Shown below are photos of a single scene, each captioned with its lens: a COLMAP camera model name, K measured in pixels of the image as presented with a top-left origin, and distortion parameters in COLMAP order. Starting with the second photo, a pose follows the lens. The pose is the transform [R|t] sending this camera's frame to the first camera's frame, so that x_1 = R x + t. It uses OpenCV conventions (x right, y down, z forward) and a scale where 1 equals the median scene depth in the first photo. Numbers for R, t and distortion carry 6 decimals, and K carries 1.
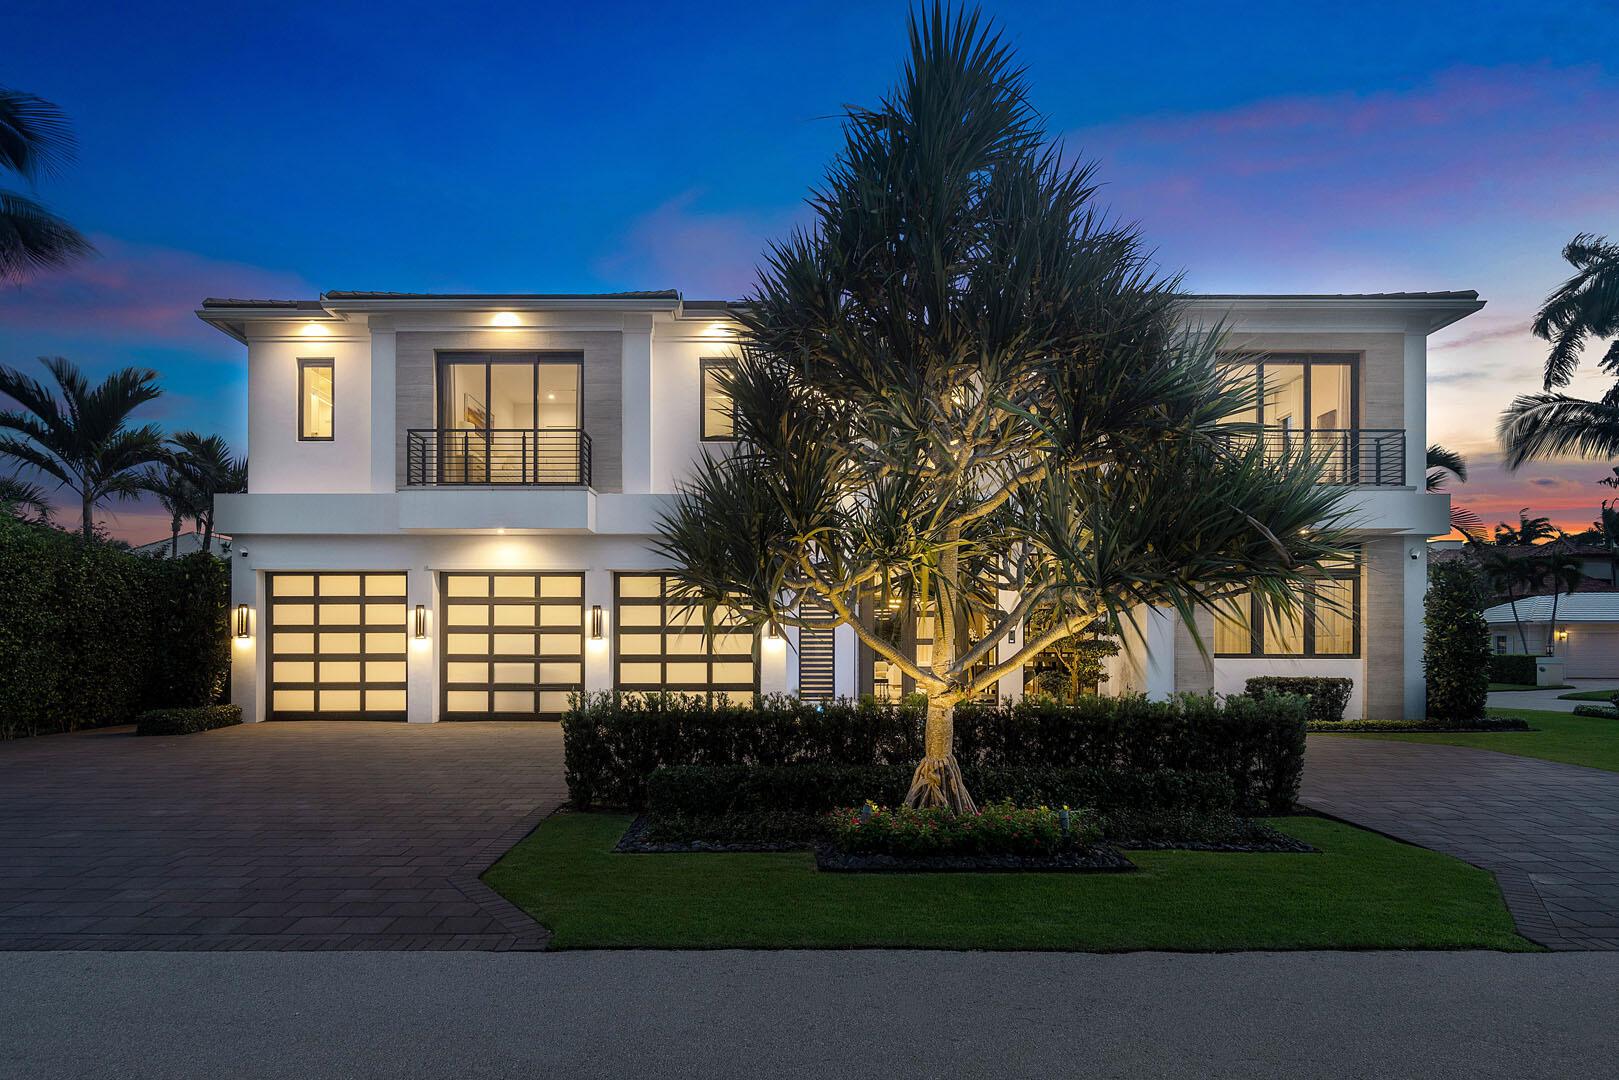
lens RADIAL K [[675.6, 0, 809.5], [0, 675.6, 540.0], [0, 0, 1]] dist [-0.001358, -0.000001]
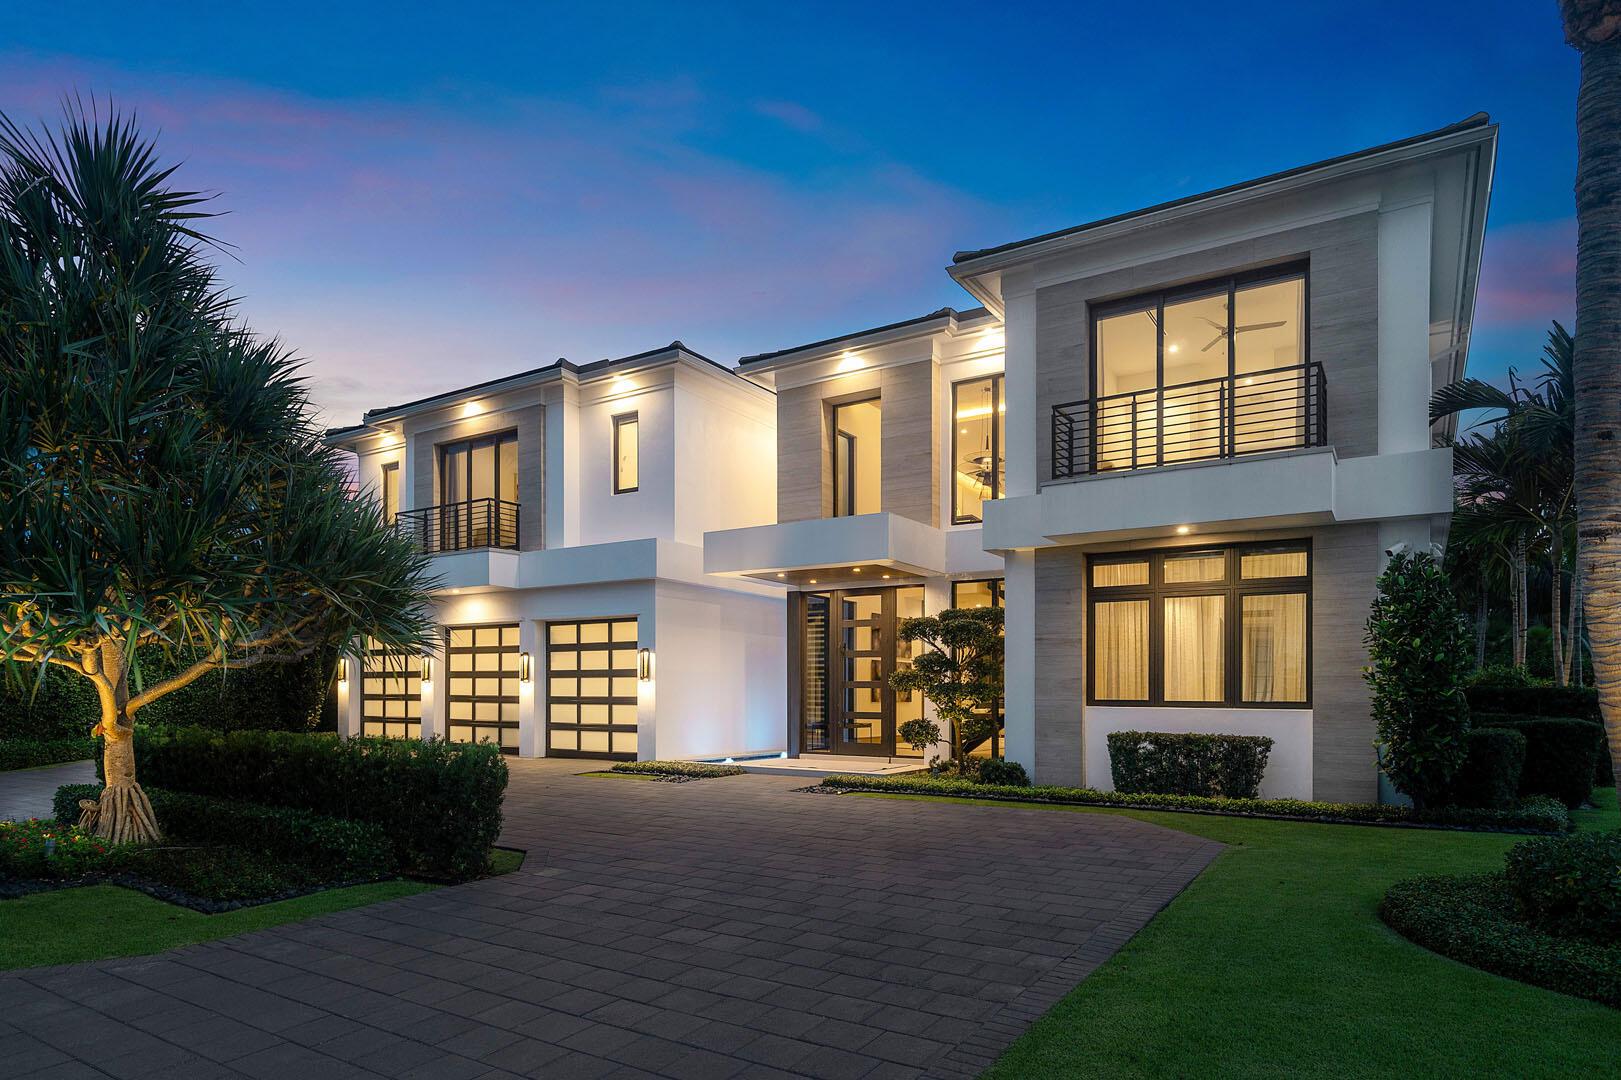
lens RADIAL K [[861.2, 0, 810.5], [0, 861.2, 540.0], [0, 0, 1]] dist [-0.001245, -0.000061]
pose [[0.857818, -0.085525, -0.506788, 0.810452], [0.075754, 0.996327, -0.039914, 0.002994], [0.508341, -0.004153, 0.861146, 0.004148]]
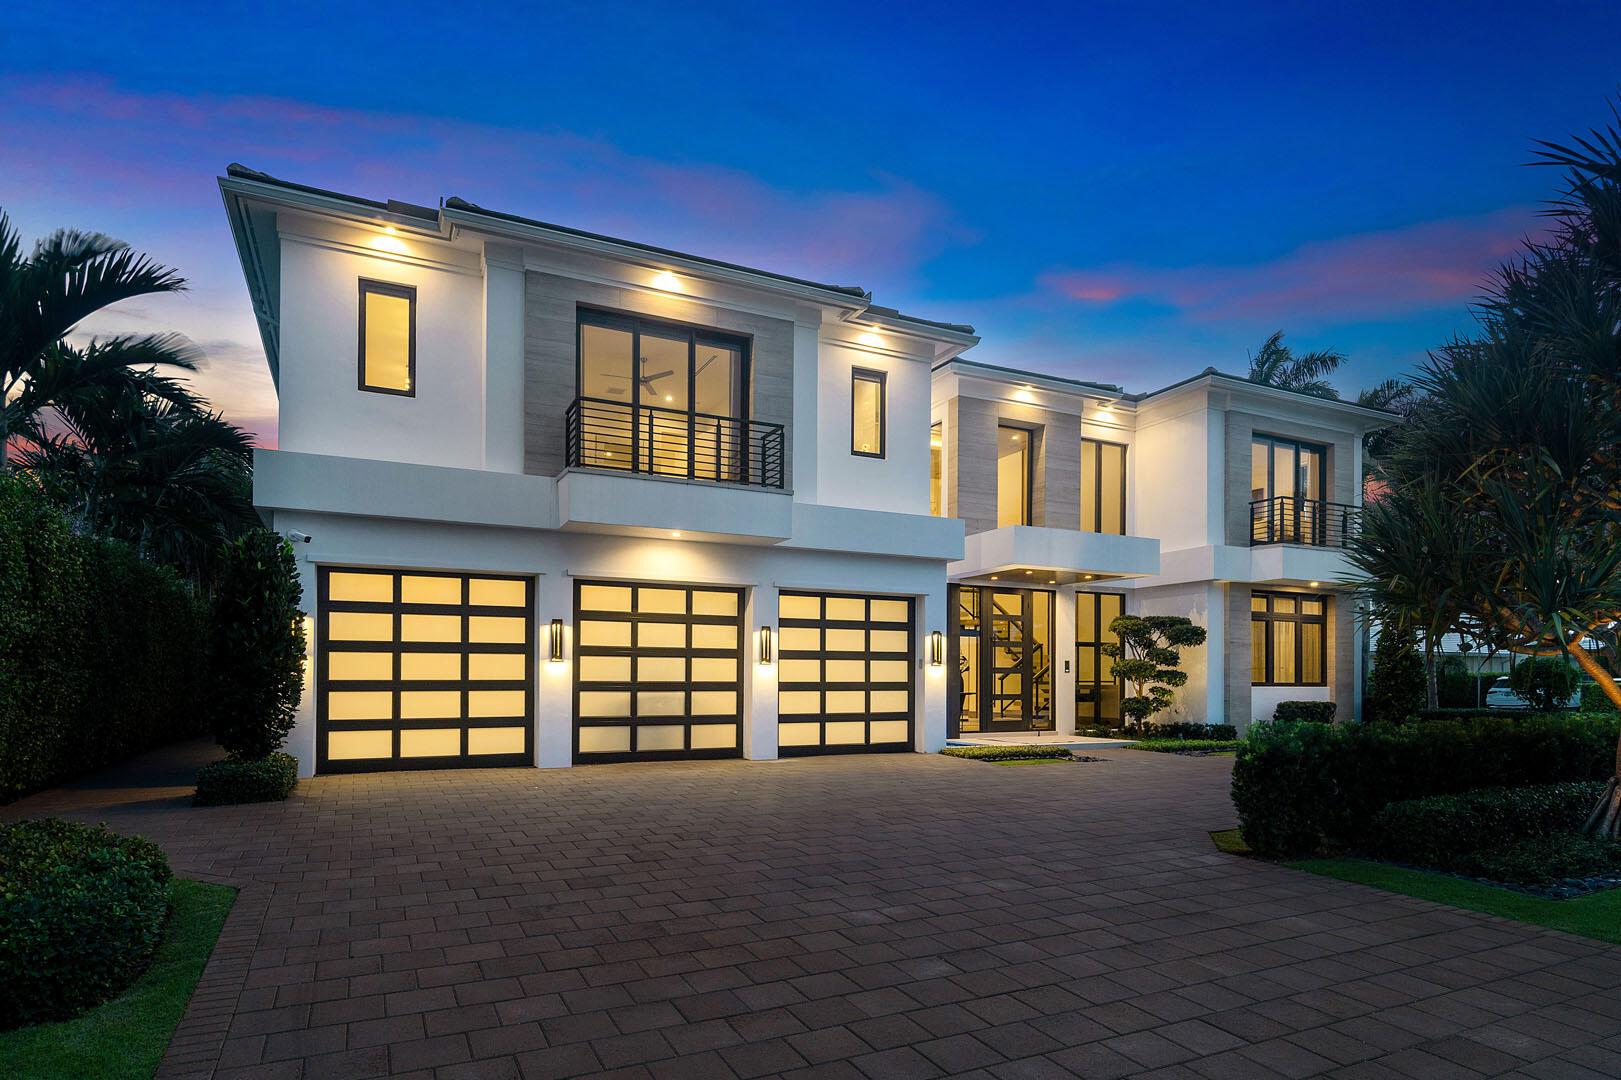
lens RADIAL K [[799.4, 0, 810.5], [0, 799.4, 540.0], [0, 0, 1]] dist [0.004123, 0.000044]
pose [[0.911969, 0.073228, 0.403671, -0.676379], [-0.070930, 0.997267, -0.020667, 0.000468], [-0.404082, -0.009785, 0.914671, 0.013654]]
